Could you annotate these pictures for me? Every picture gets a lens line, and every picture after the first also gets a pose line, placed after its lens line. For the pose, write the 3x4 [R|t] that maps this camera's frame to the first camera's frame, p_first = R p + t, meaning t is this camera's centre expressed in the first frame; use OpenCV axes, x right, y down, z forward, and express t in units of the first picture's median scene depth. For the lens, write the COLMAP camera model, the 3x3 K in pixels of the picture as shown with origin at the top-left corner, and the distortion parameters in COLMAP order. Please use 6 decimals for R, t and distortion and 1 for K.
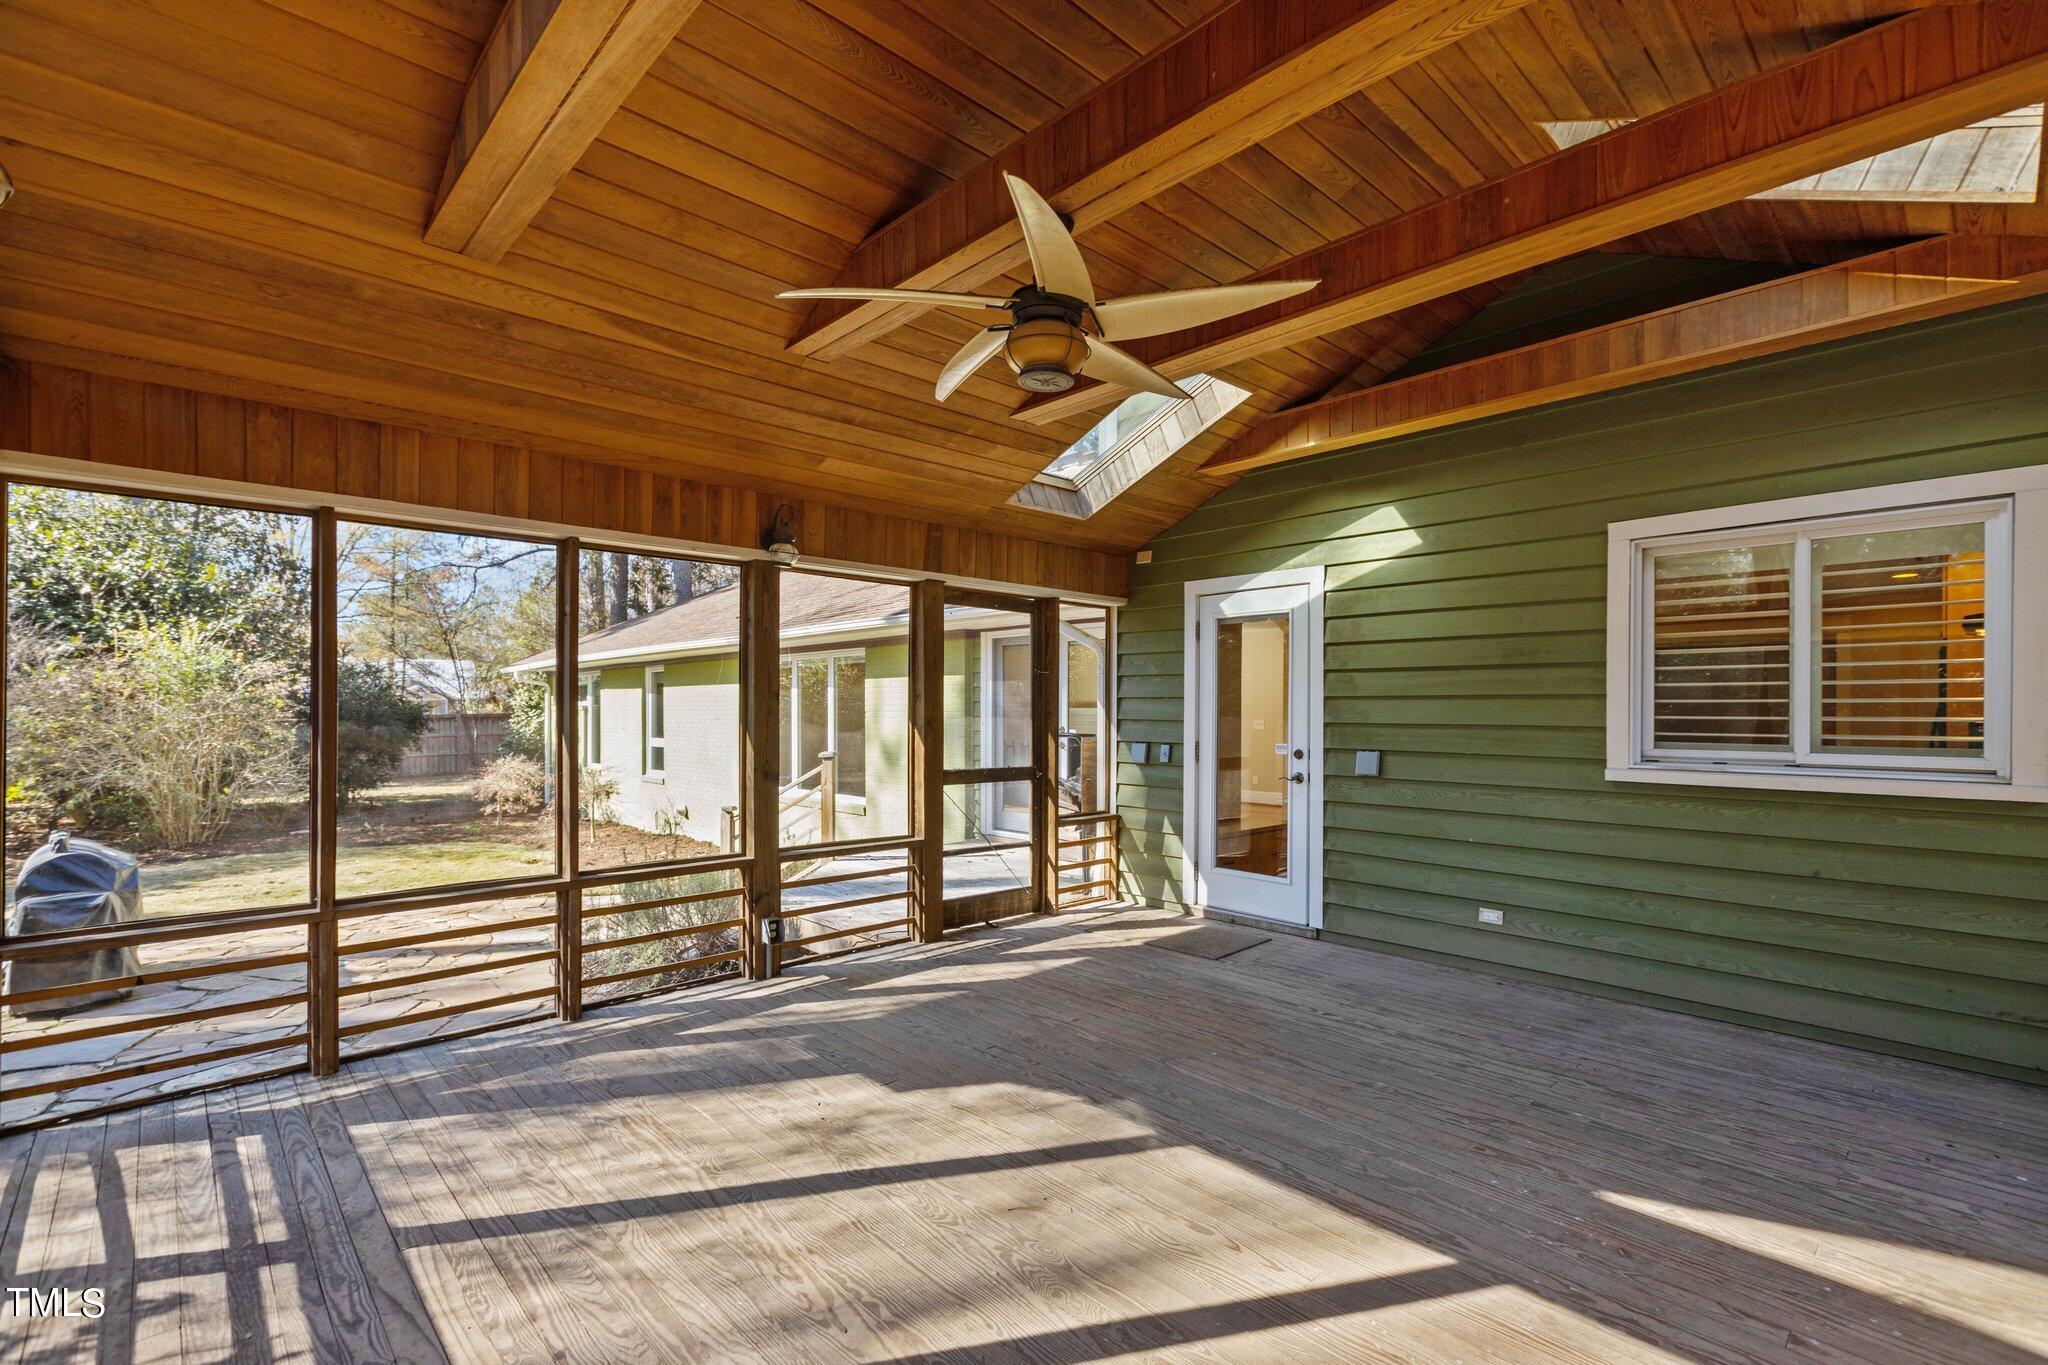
lens RADIAL K [[924.3, 0, 1030.9], [0, 924.3, 726.4], [0, 0, 1]] dist [0.003809, -0.000398]
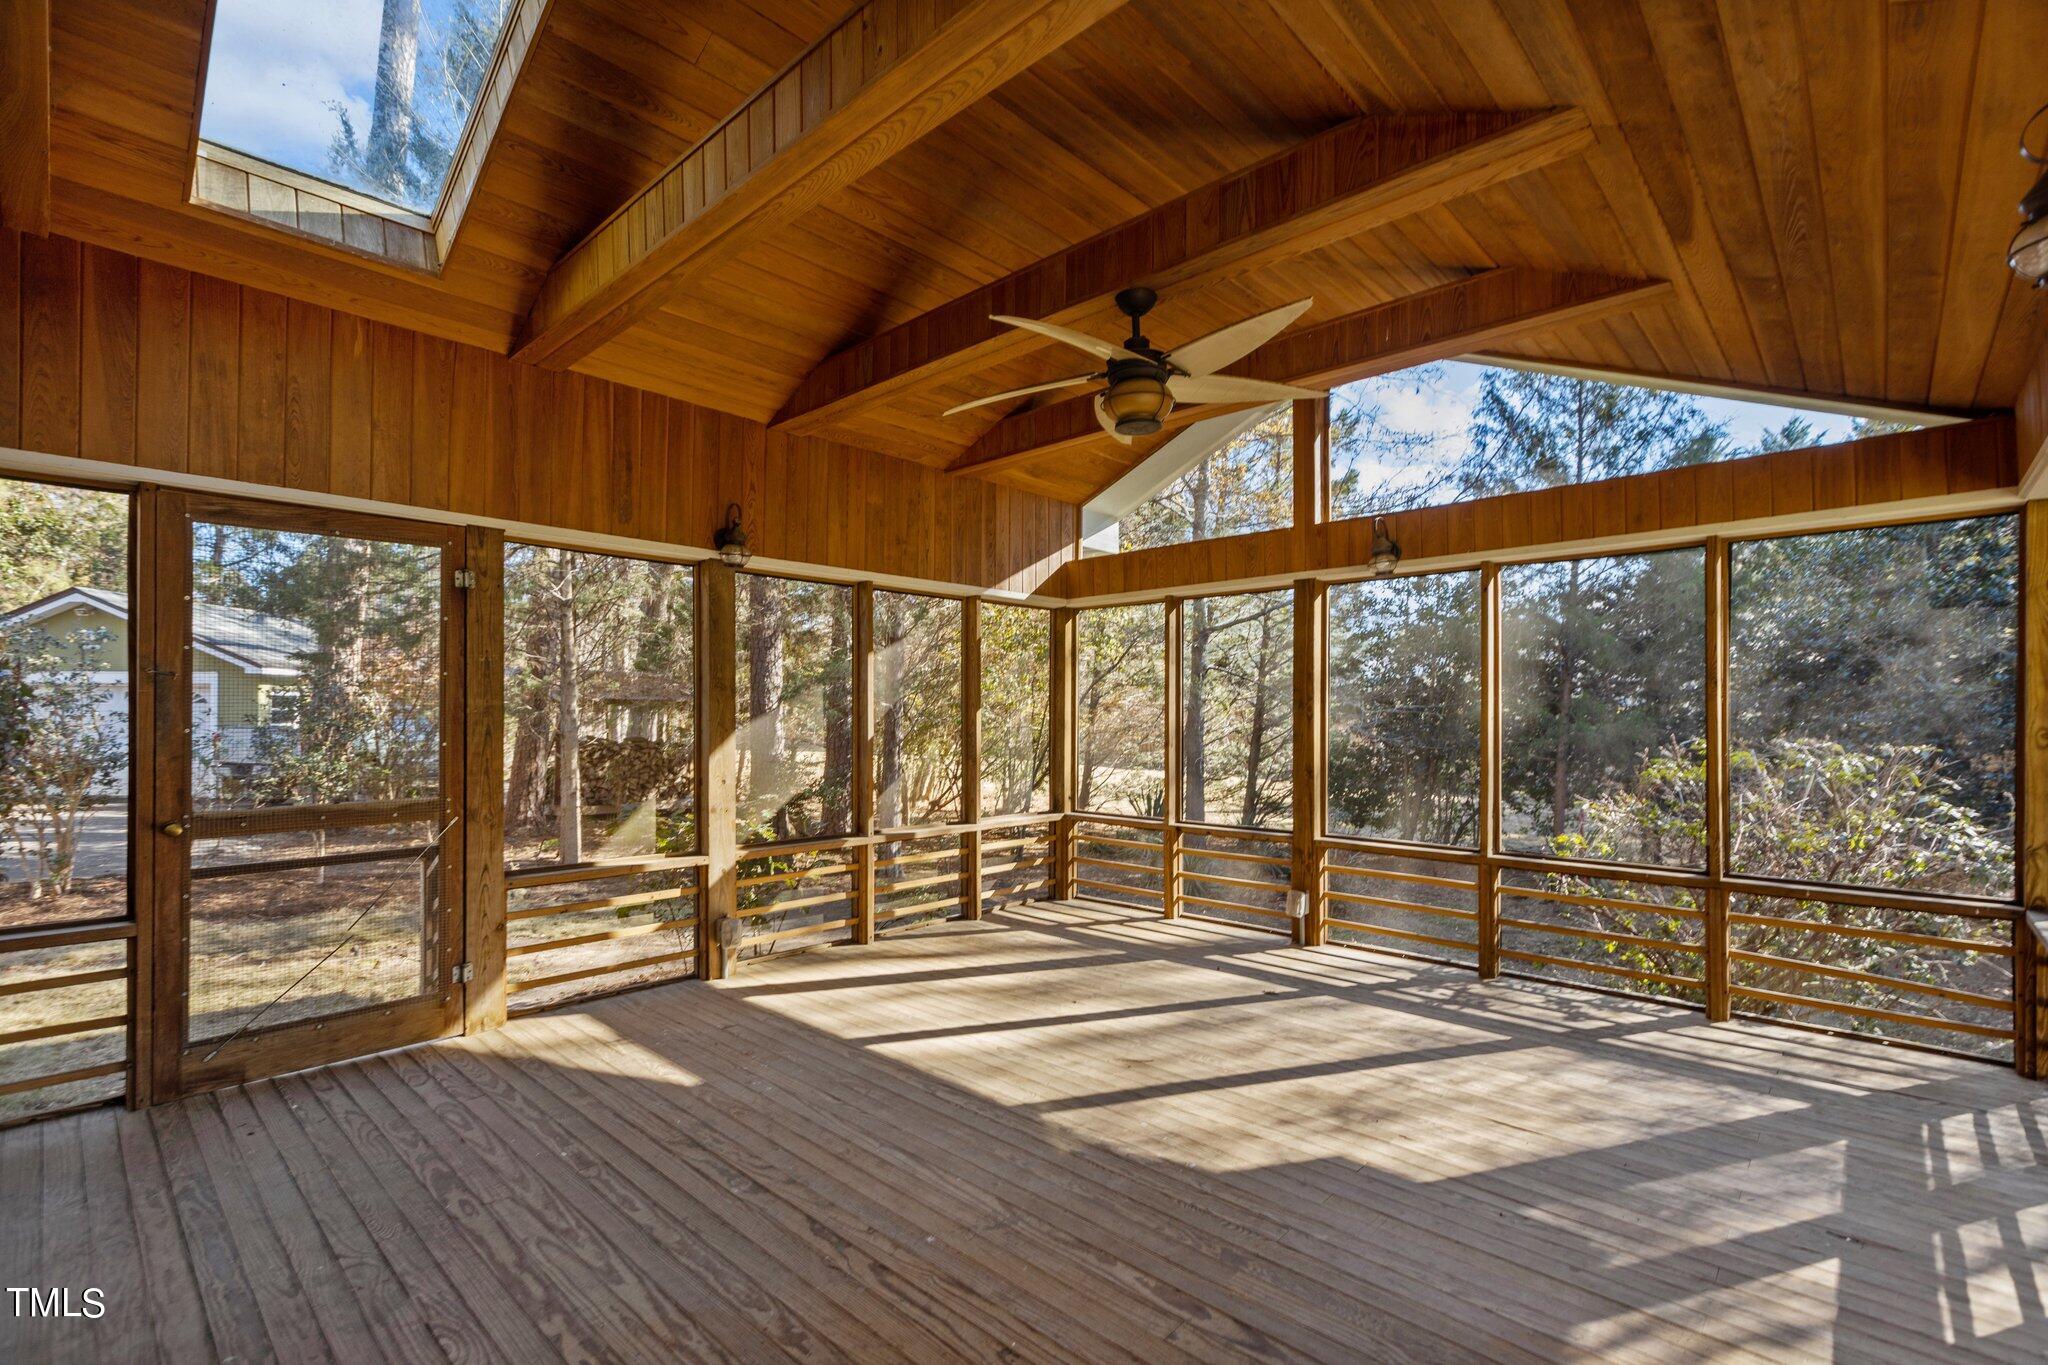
lens RADIAL K [[924.3, 0, 1030.9], [0, 924.3, 726.4], [0, 0, 1]] dist [0.003809, -0.000398]
pose [[-0.998650, -0.003080, -0.051843, 0.196965], [-0.004860, 0.999402, 0.034246, -0.026117], [0.051706, 0.034452, -0.998068, 1.963863]]
